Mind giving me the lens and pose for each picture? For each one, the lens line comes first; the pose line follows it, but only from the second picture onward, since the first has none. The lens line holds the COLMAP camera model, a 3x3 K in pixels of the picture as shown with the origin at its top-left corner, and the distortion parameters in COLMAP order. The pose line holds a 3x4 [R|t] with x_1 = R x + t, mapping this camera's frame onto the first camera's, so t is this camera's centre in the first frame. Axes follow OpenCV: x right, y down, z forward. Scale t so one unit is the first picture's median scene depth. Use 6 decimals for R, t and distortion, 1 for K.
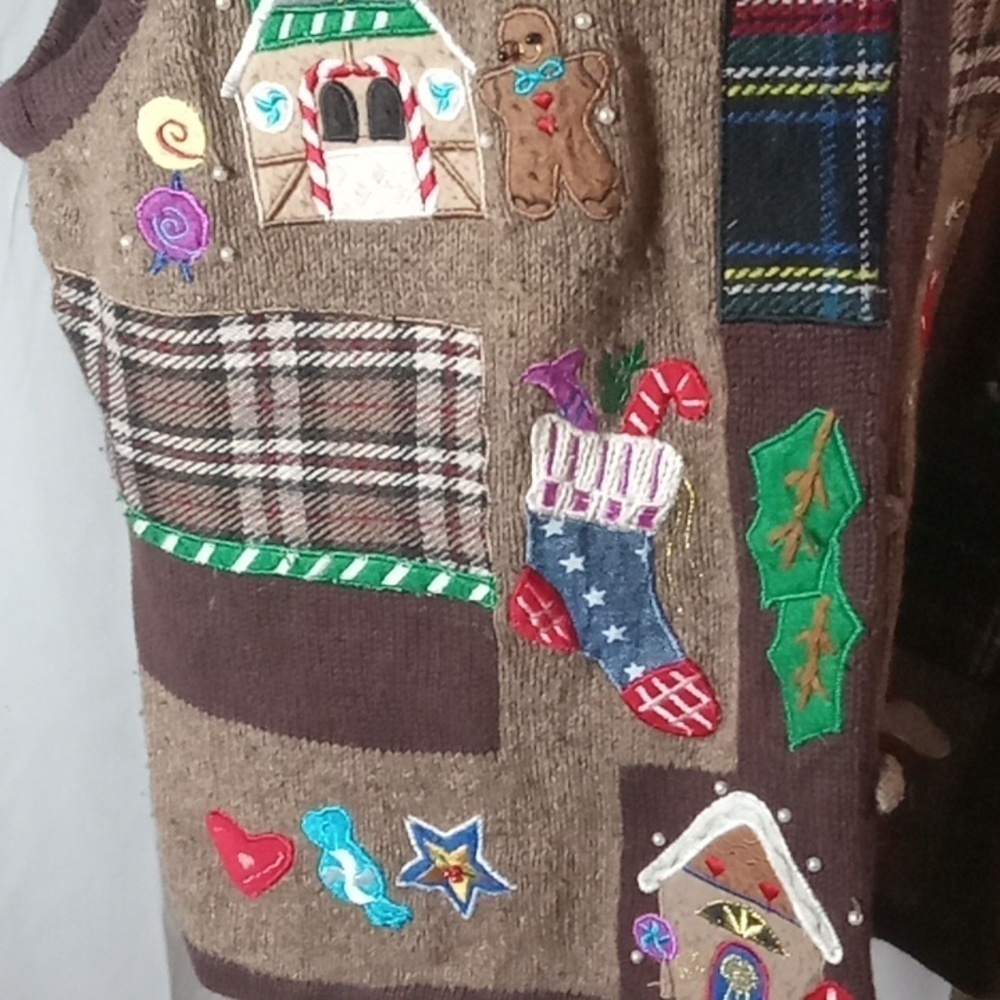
lens RADIAL K [[1653.3, 0, 500.0], [0, 1653.3, 500.0], [0, 0, 1]] dist [0.056360, -0.365826]
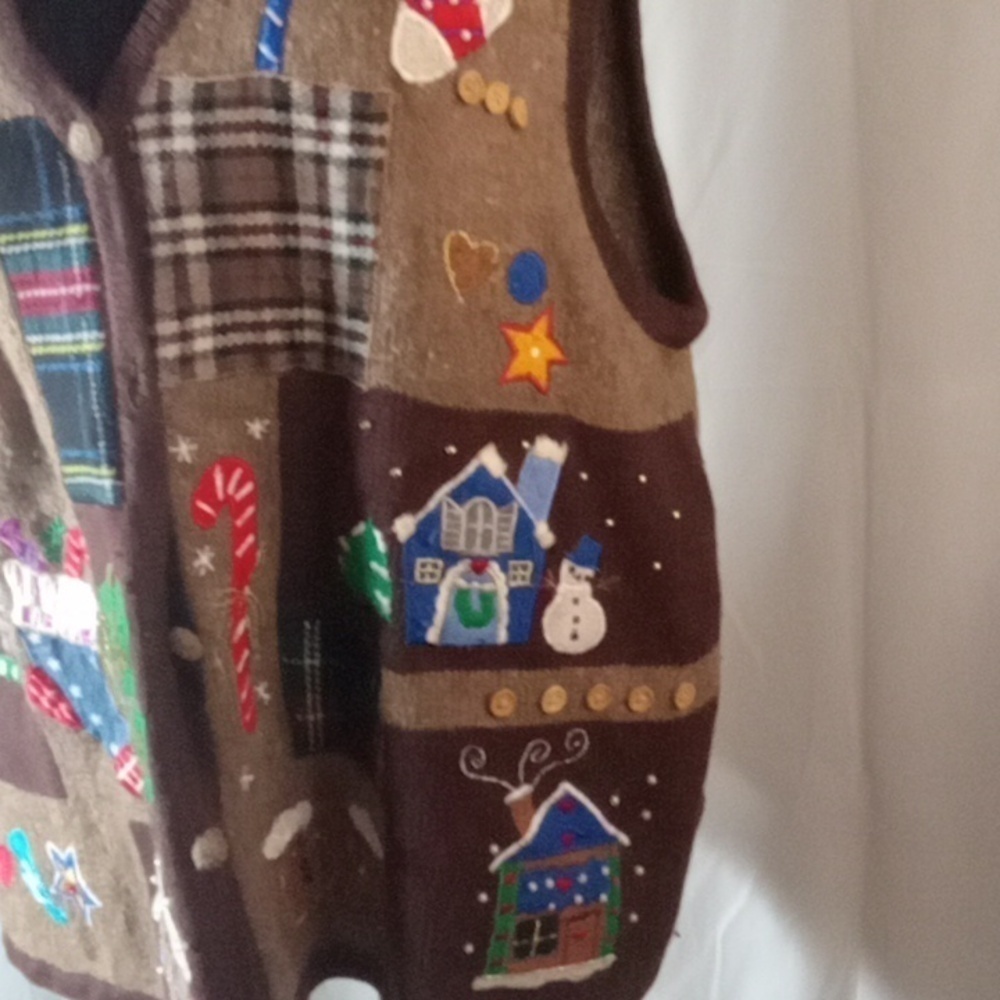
lens RADIAL K [[1653.3, 0, 500.0], [0, 1653.3, 500.0], [0, 0, 1]] dist [0.056360, -0.365826]
pose [[0.849167, 0.030187, -0.527262, 1.182279], [-0.087746, 0.992553, -0.084491, -0.017235], [0.520785, 0.118012, 0.845492, -0.045483]]
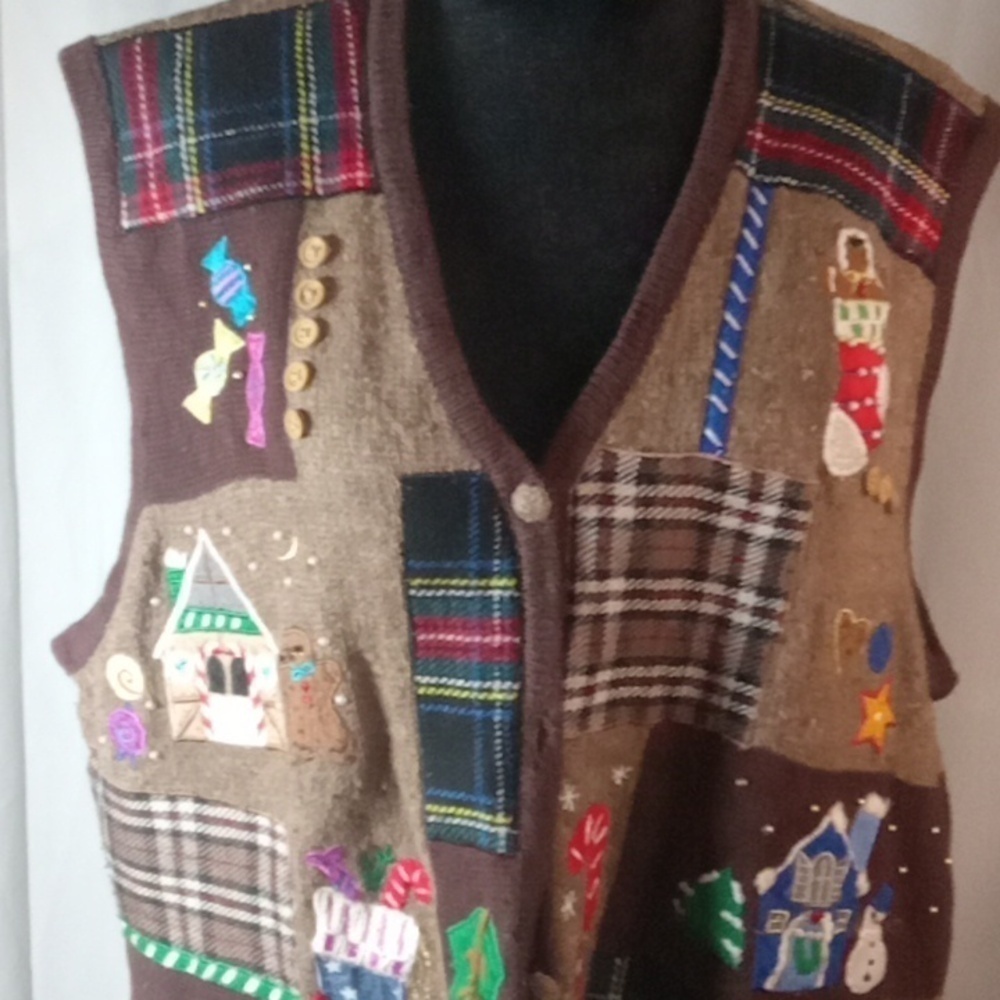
lens RADIAL K [[1653.3, 0, 500.0], [0, 1653.3, 500.0], [0, 0, 1]] dist [0.056360, -0.365826]
pose [[0.951164, 0.052538, -0.304182, 0.599493], [-0.119323, 0.971389, -0.205341, -0.101006], [0.284691, 0.231609, 0.930219, -0.399932]]
